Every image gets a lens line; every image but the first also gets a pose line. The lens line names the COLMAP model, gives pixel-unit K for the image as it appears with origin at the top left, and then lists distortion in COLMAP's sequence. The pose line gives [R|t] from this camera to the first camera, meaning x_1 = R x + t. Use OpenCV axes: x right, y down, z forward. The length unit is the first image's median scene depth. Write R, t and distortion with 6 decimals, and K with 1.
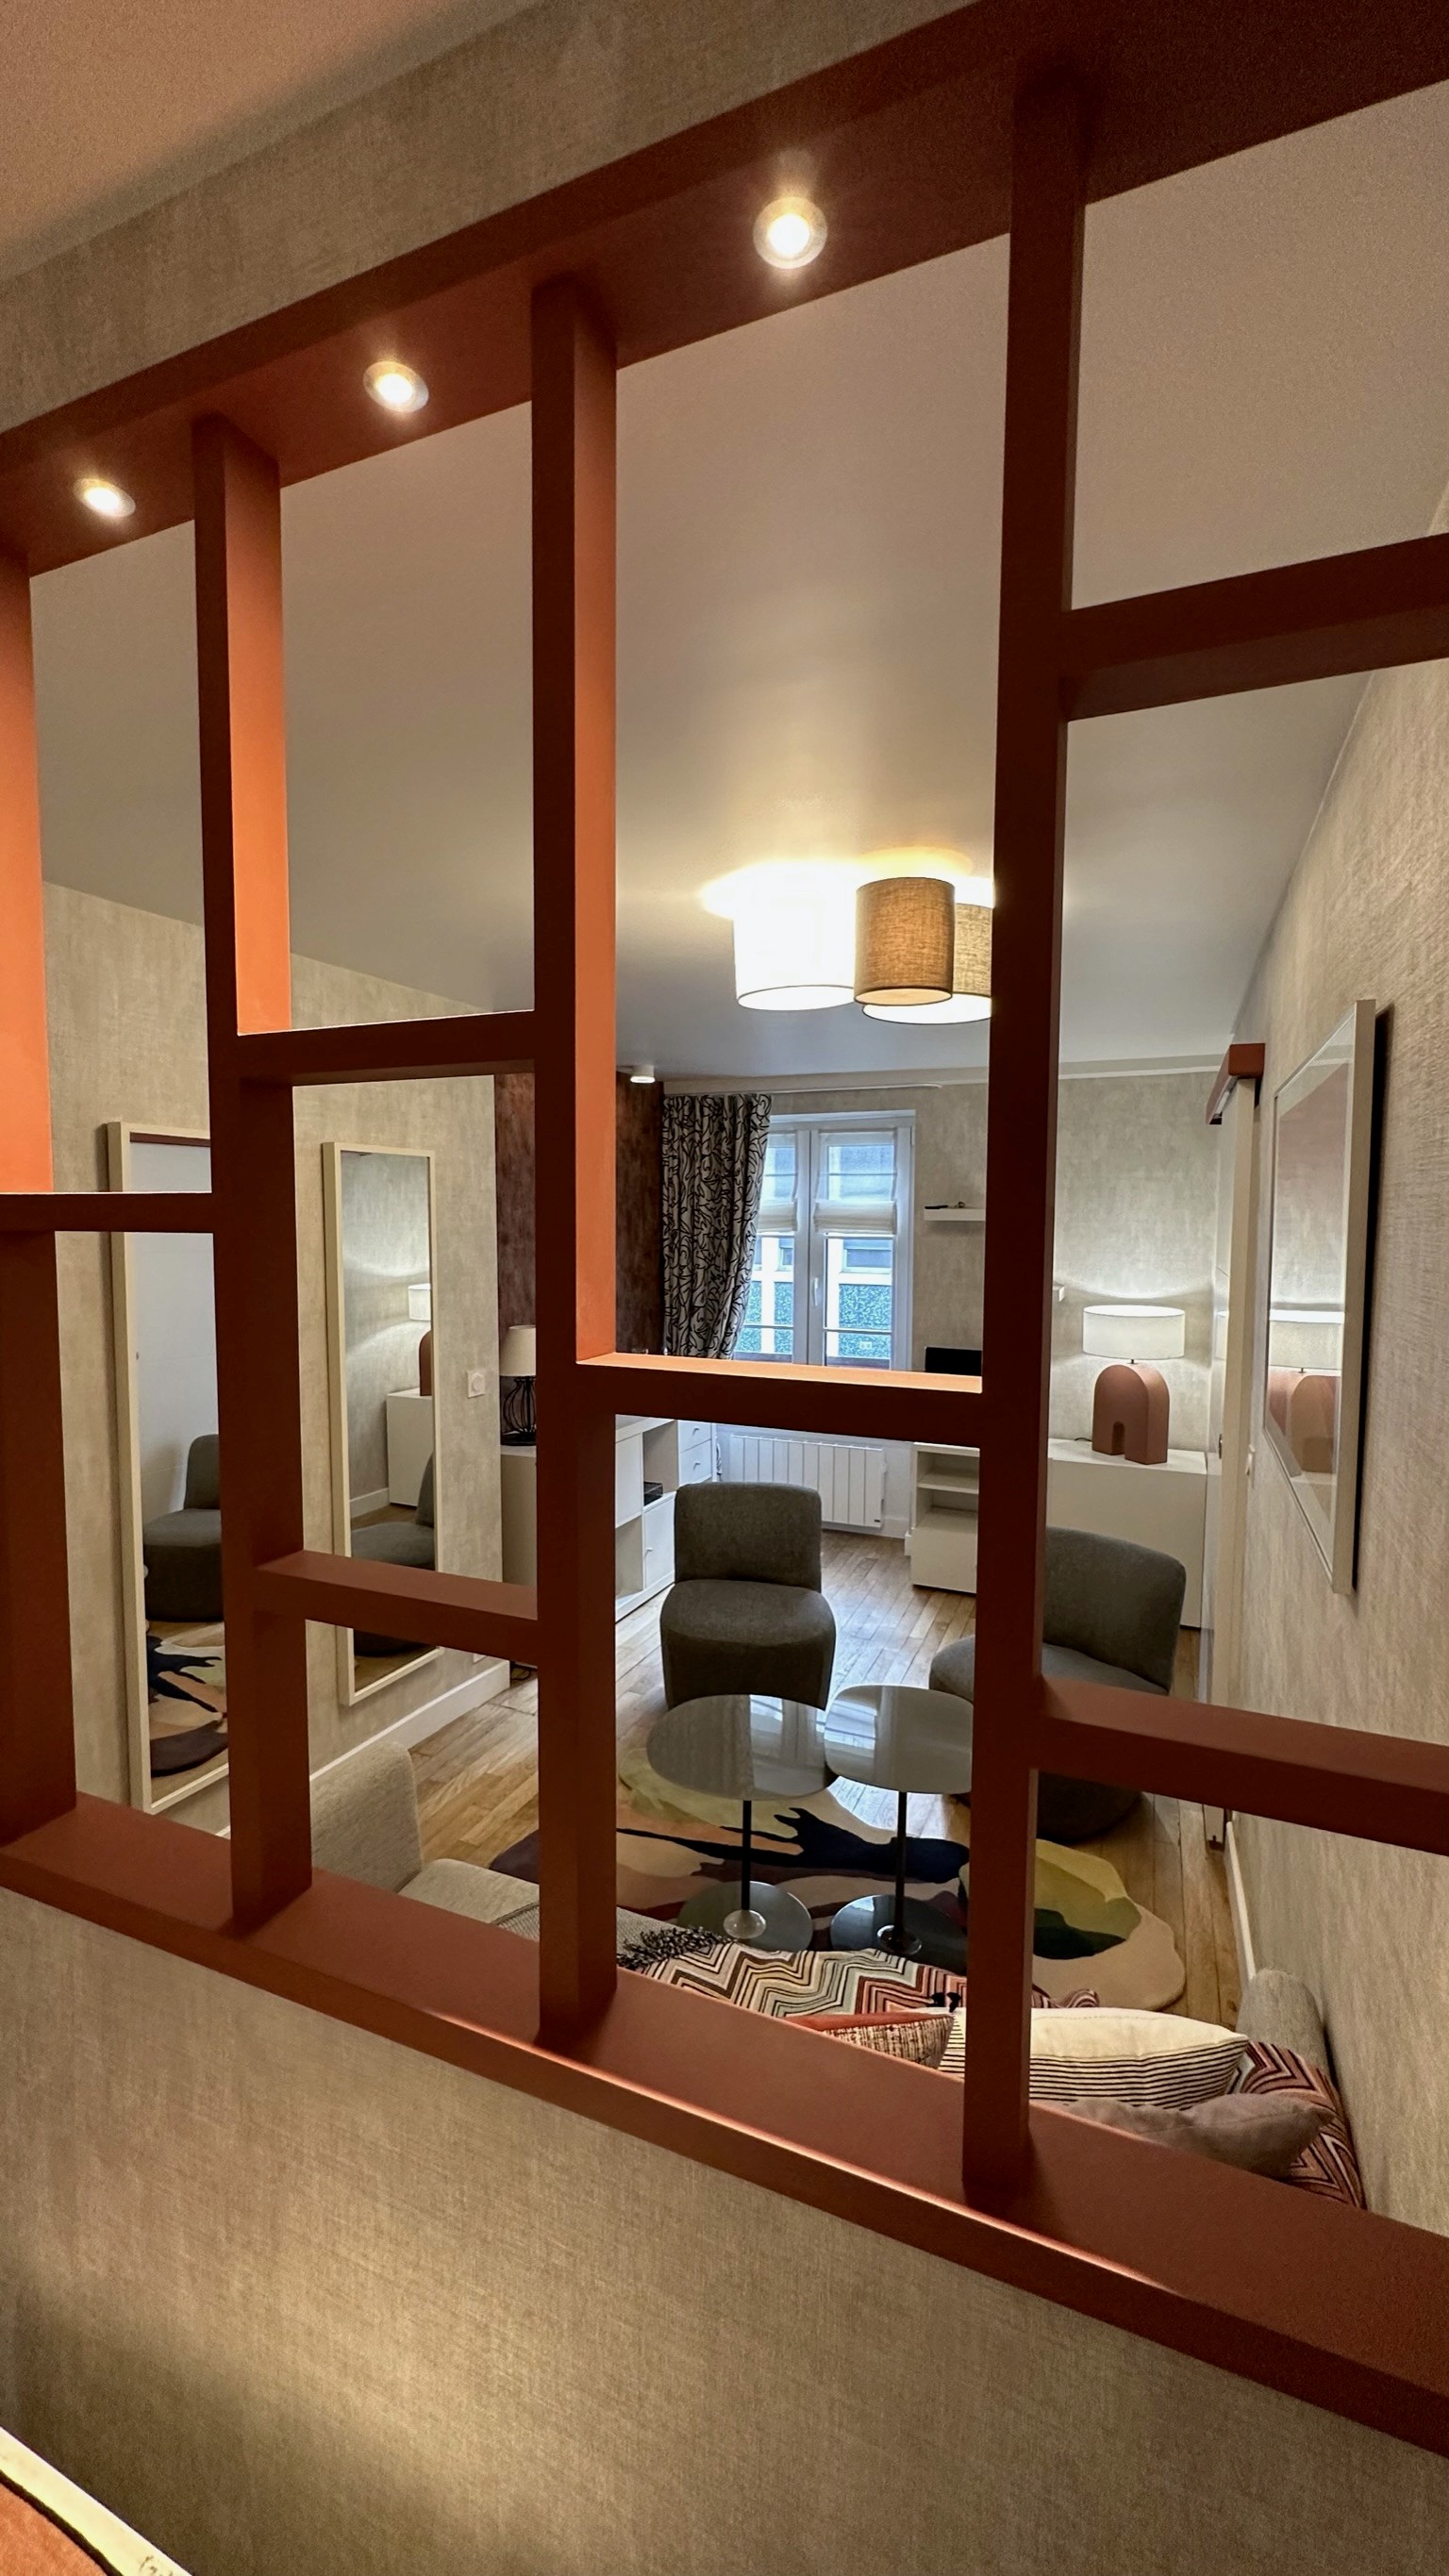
lens RADIAL K [[1036.7, 0, 724.5], [0, 1036.7, 1288.0], [0, 0, 1]] dist [0.000596, 0.000064]
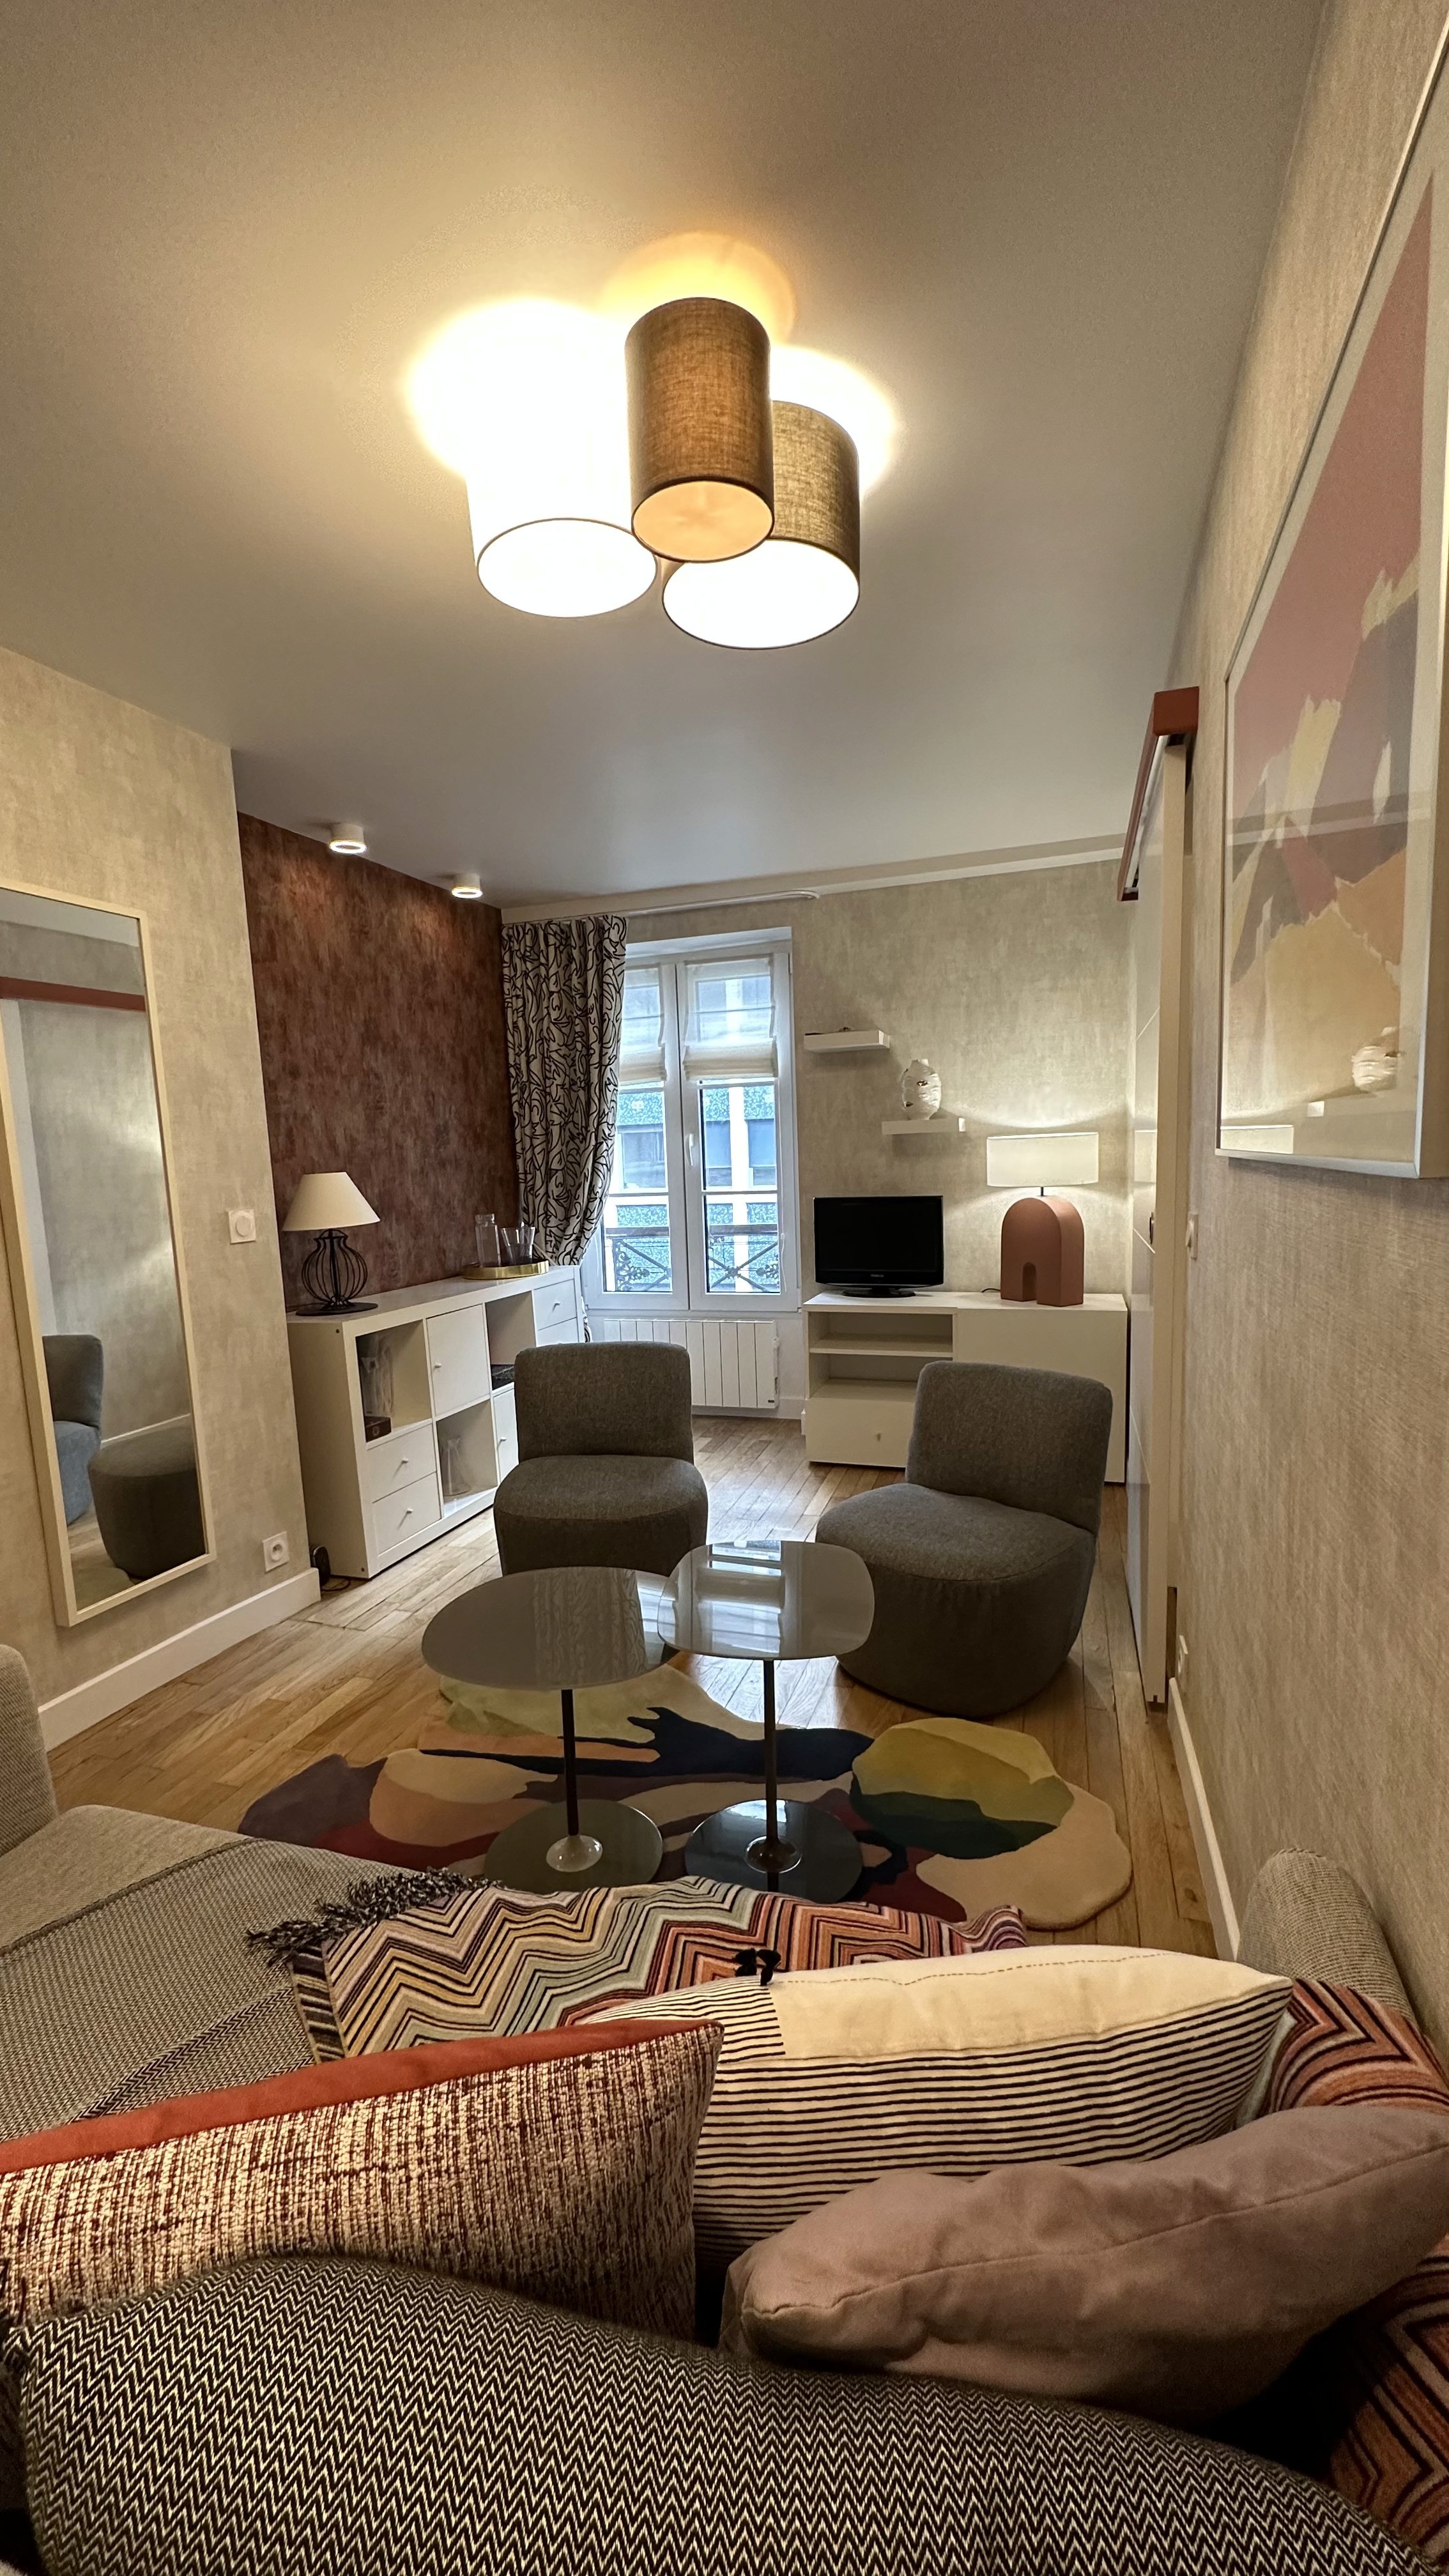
lens RADIAL K [[1036.6, 0, 724.5], [0, 1036.6, 1288.0], [0, 0, 1]] dist [0.000596, 0.000064]
pose [[0.995577, -0.051852, 0.078339, 0.065079], [0.047252, 0.997111, 0.059478, 0.110599], [-0.081197, -0.055513, 0.995151, 0.177519]]
